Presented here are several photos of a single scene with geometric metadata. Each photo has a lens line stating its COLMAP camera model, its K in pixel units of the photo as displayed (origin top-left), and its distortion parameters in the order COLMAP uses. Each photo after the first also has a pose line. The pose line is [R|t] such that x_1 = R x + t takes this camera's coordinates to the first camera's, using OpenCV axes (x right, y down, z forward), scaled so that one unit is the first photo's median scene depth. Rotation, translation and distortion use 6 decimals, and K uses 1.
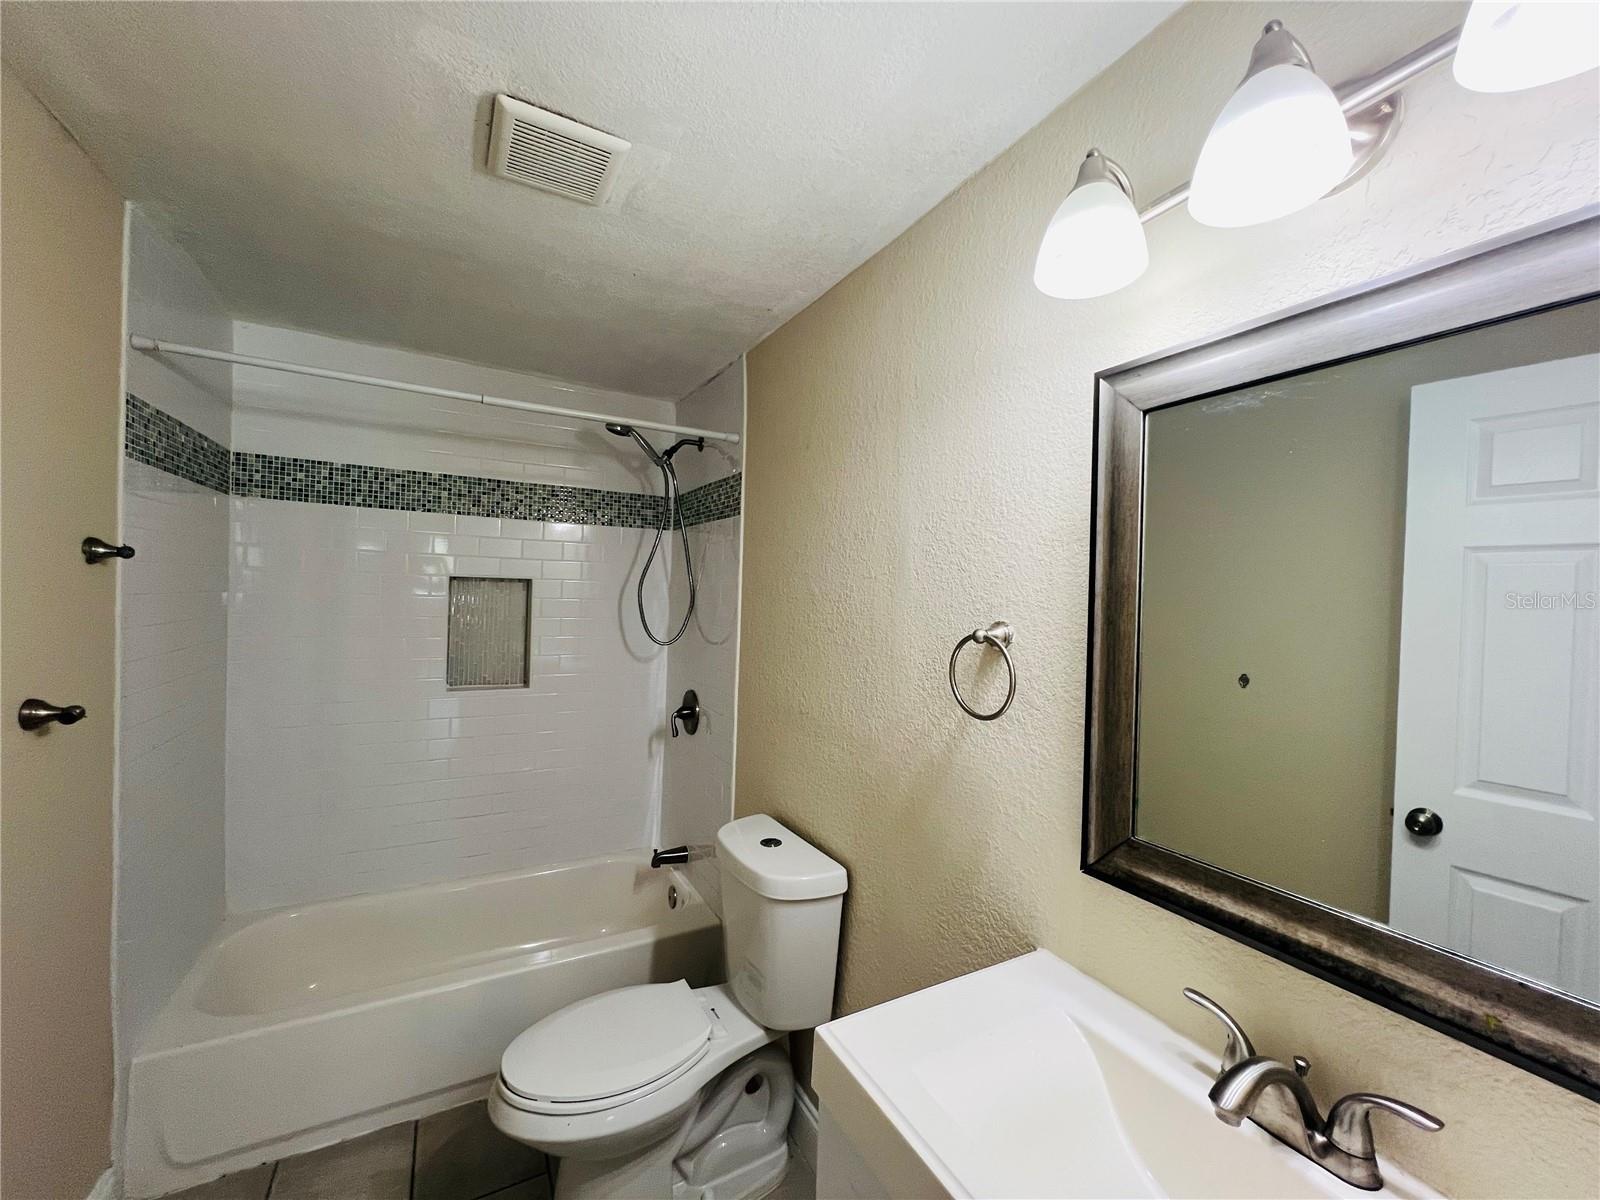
lens RADIAL K [[640.4, 0, 799.5], [0, 640.4, 597.9], [0, 0, 1]] dist [-0.002051, 0.001131]
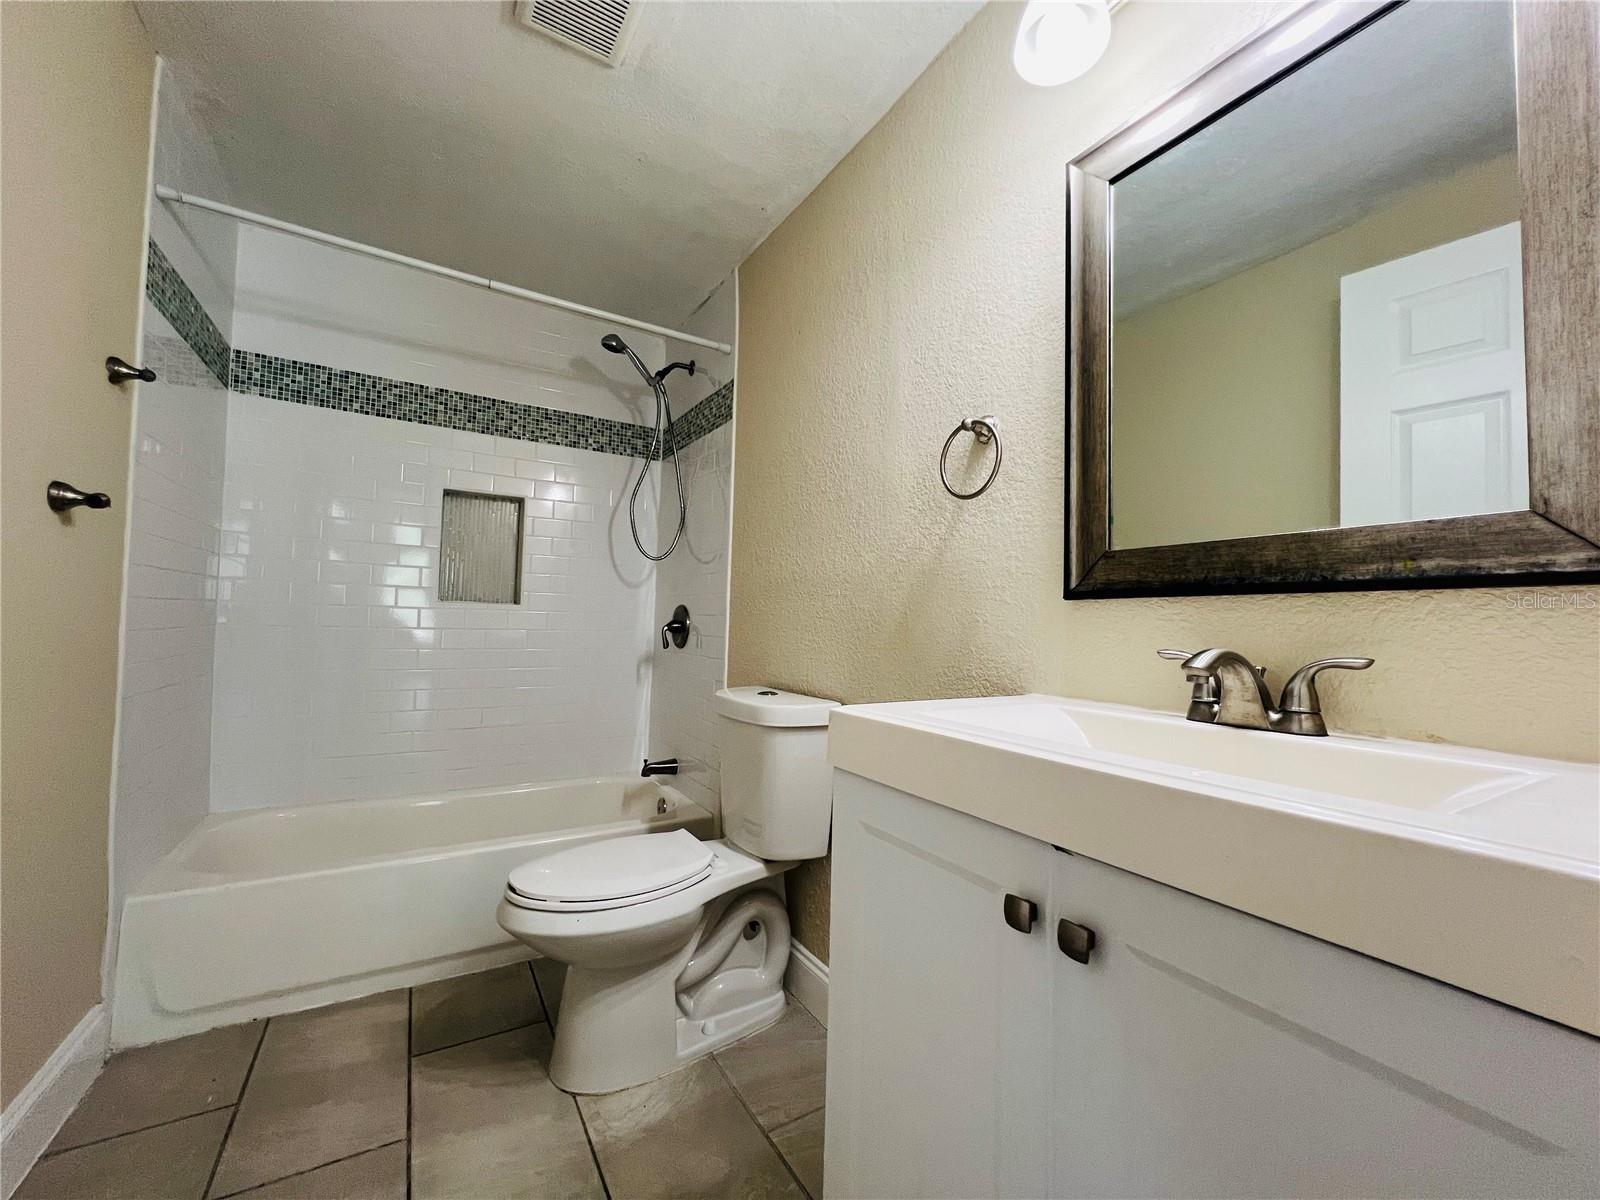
lens RADIAL K [[640.4, 0, 799.5], [0, 640.4, 597.9], [0, 0, 1]] dist [-0.002051, 0.001131]
pose [[0.999009, -0.002013, 0.044471, -0.037152], [0.003948, 0.999047, -0.043463, 0.259759], [-0.044341, 0.043596, 0.998065, -0.047759]]
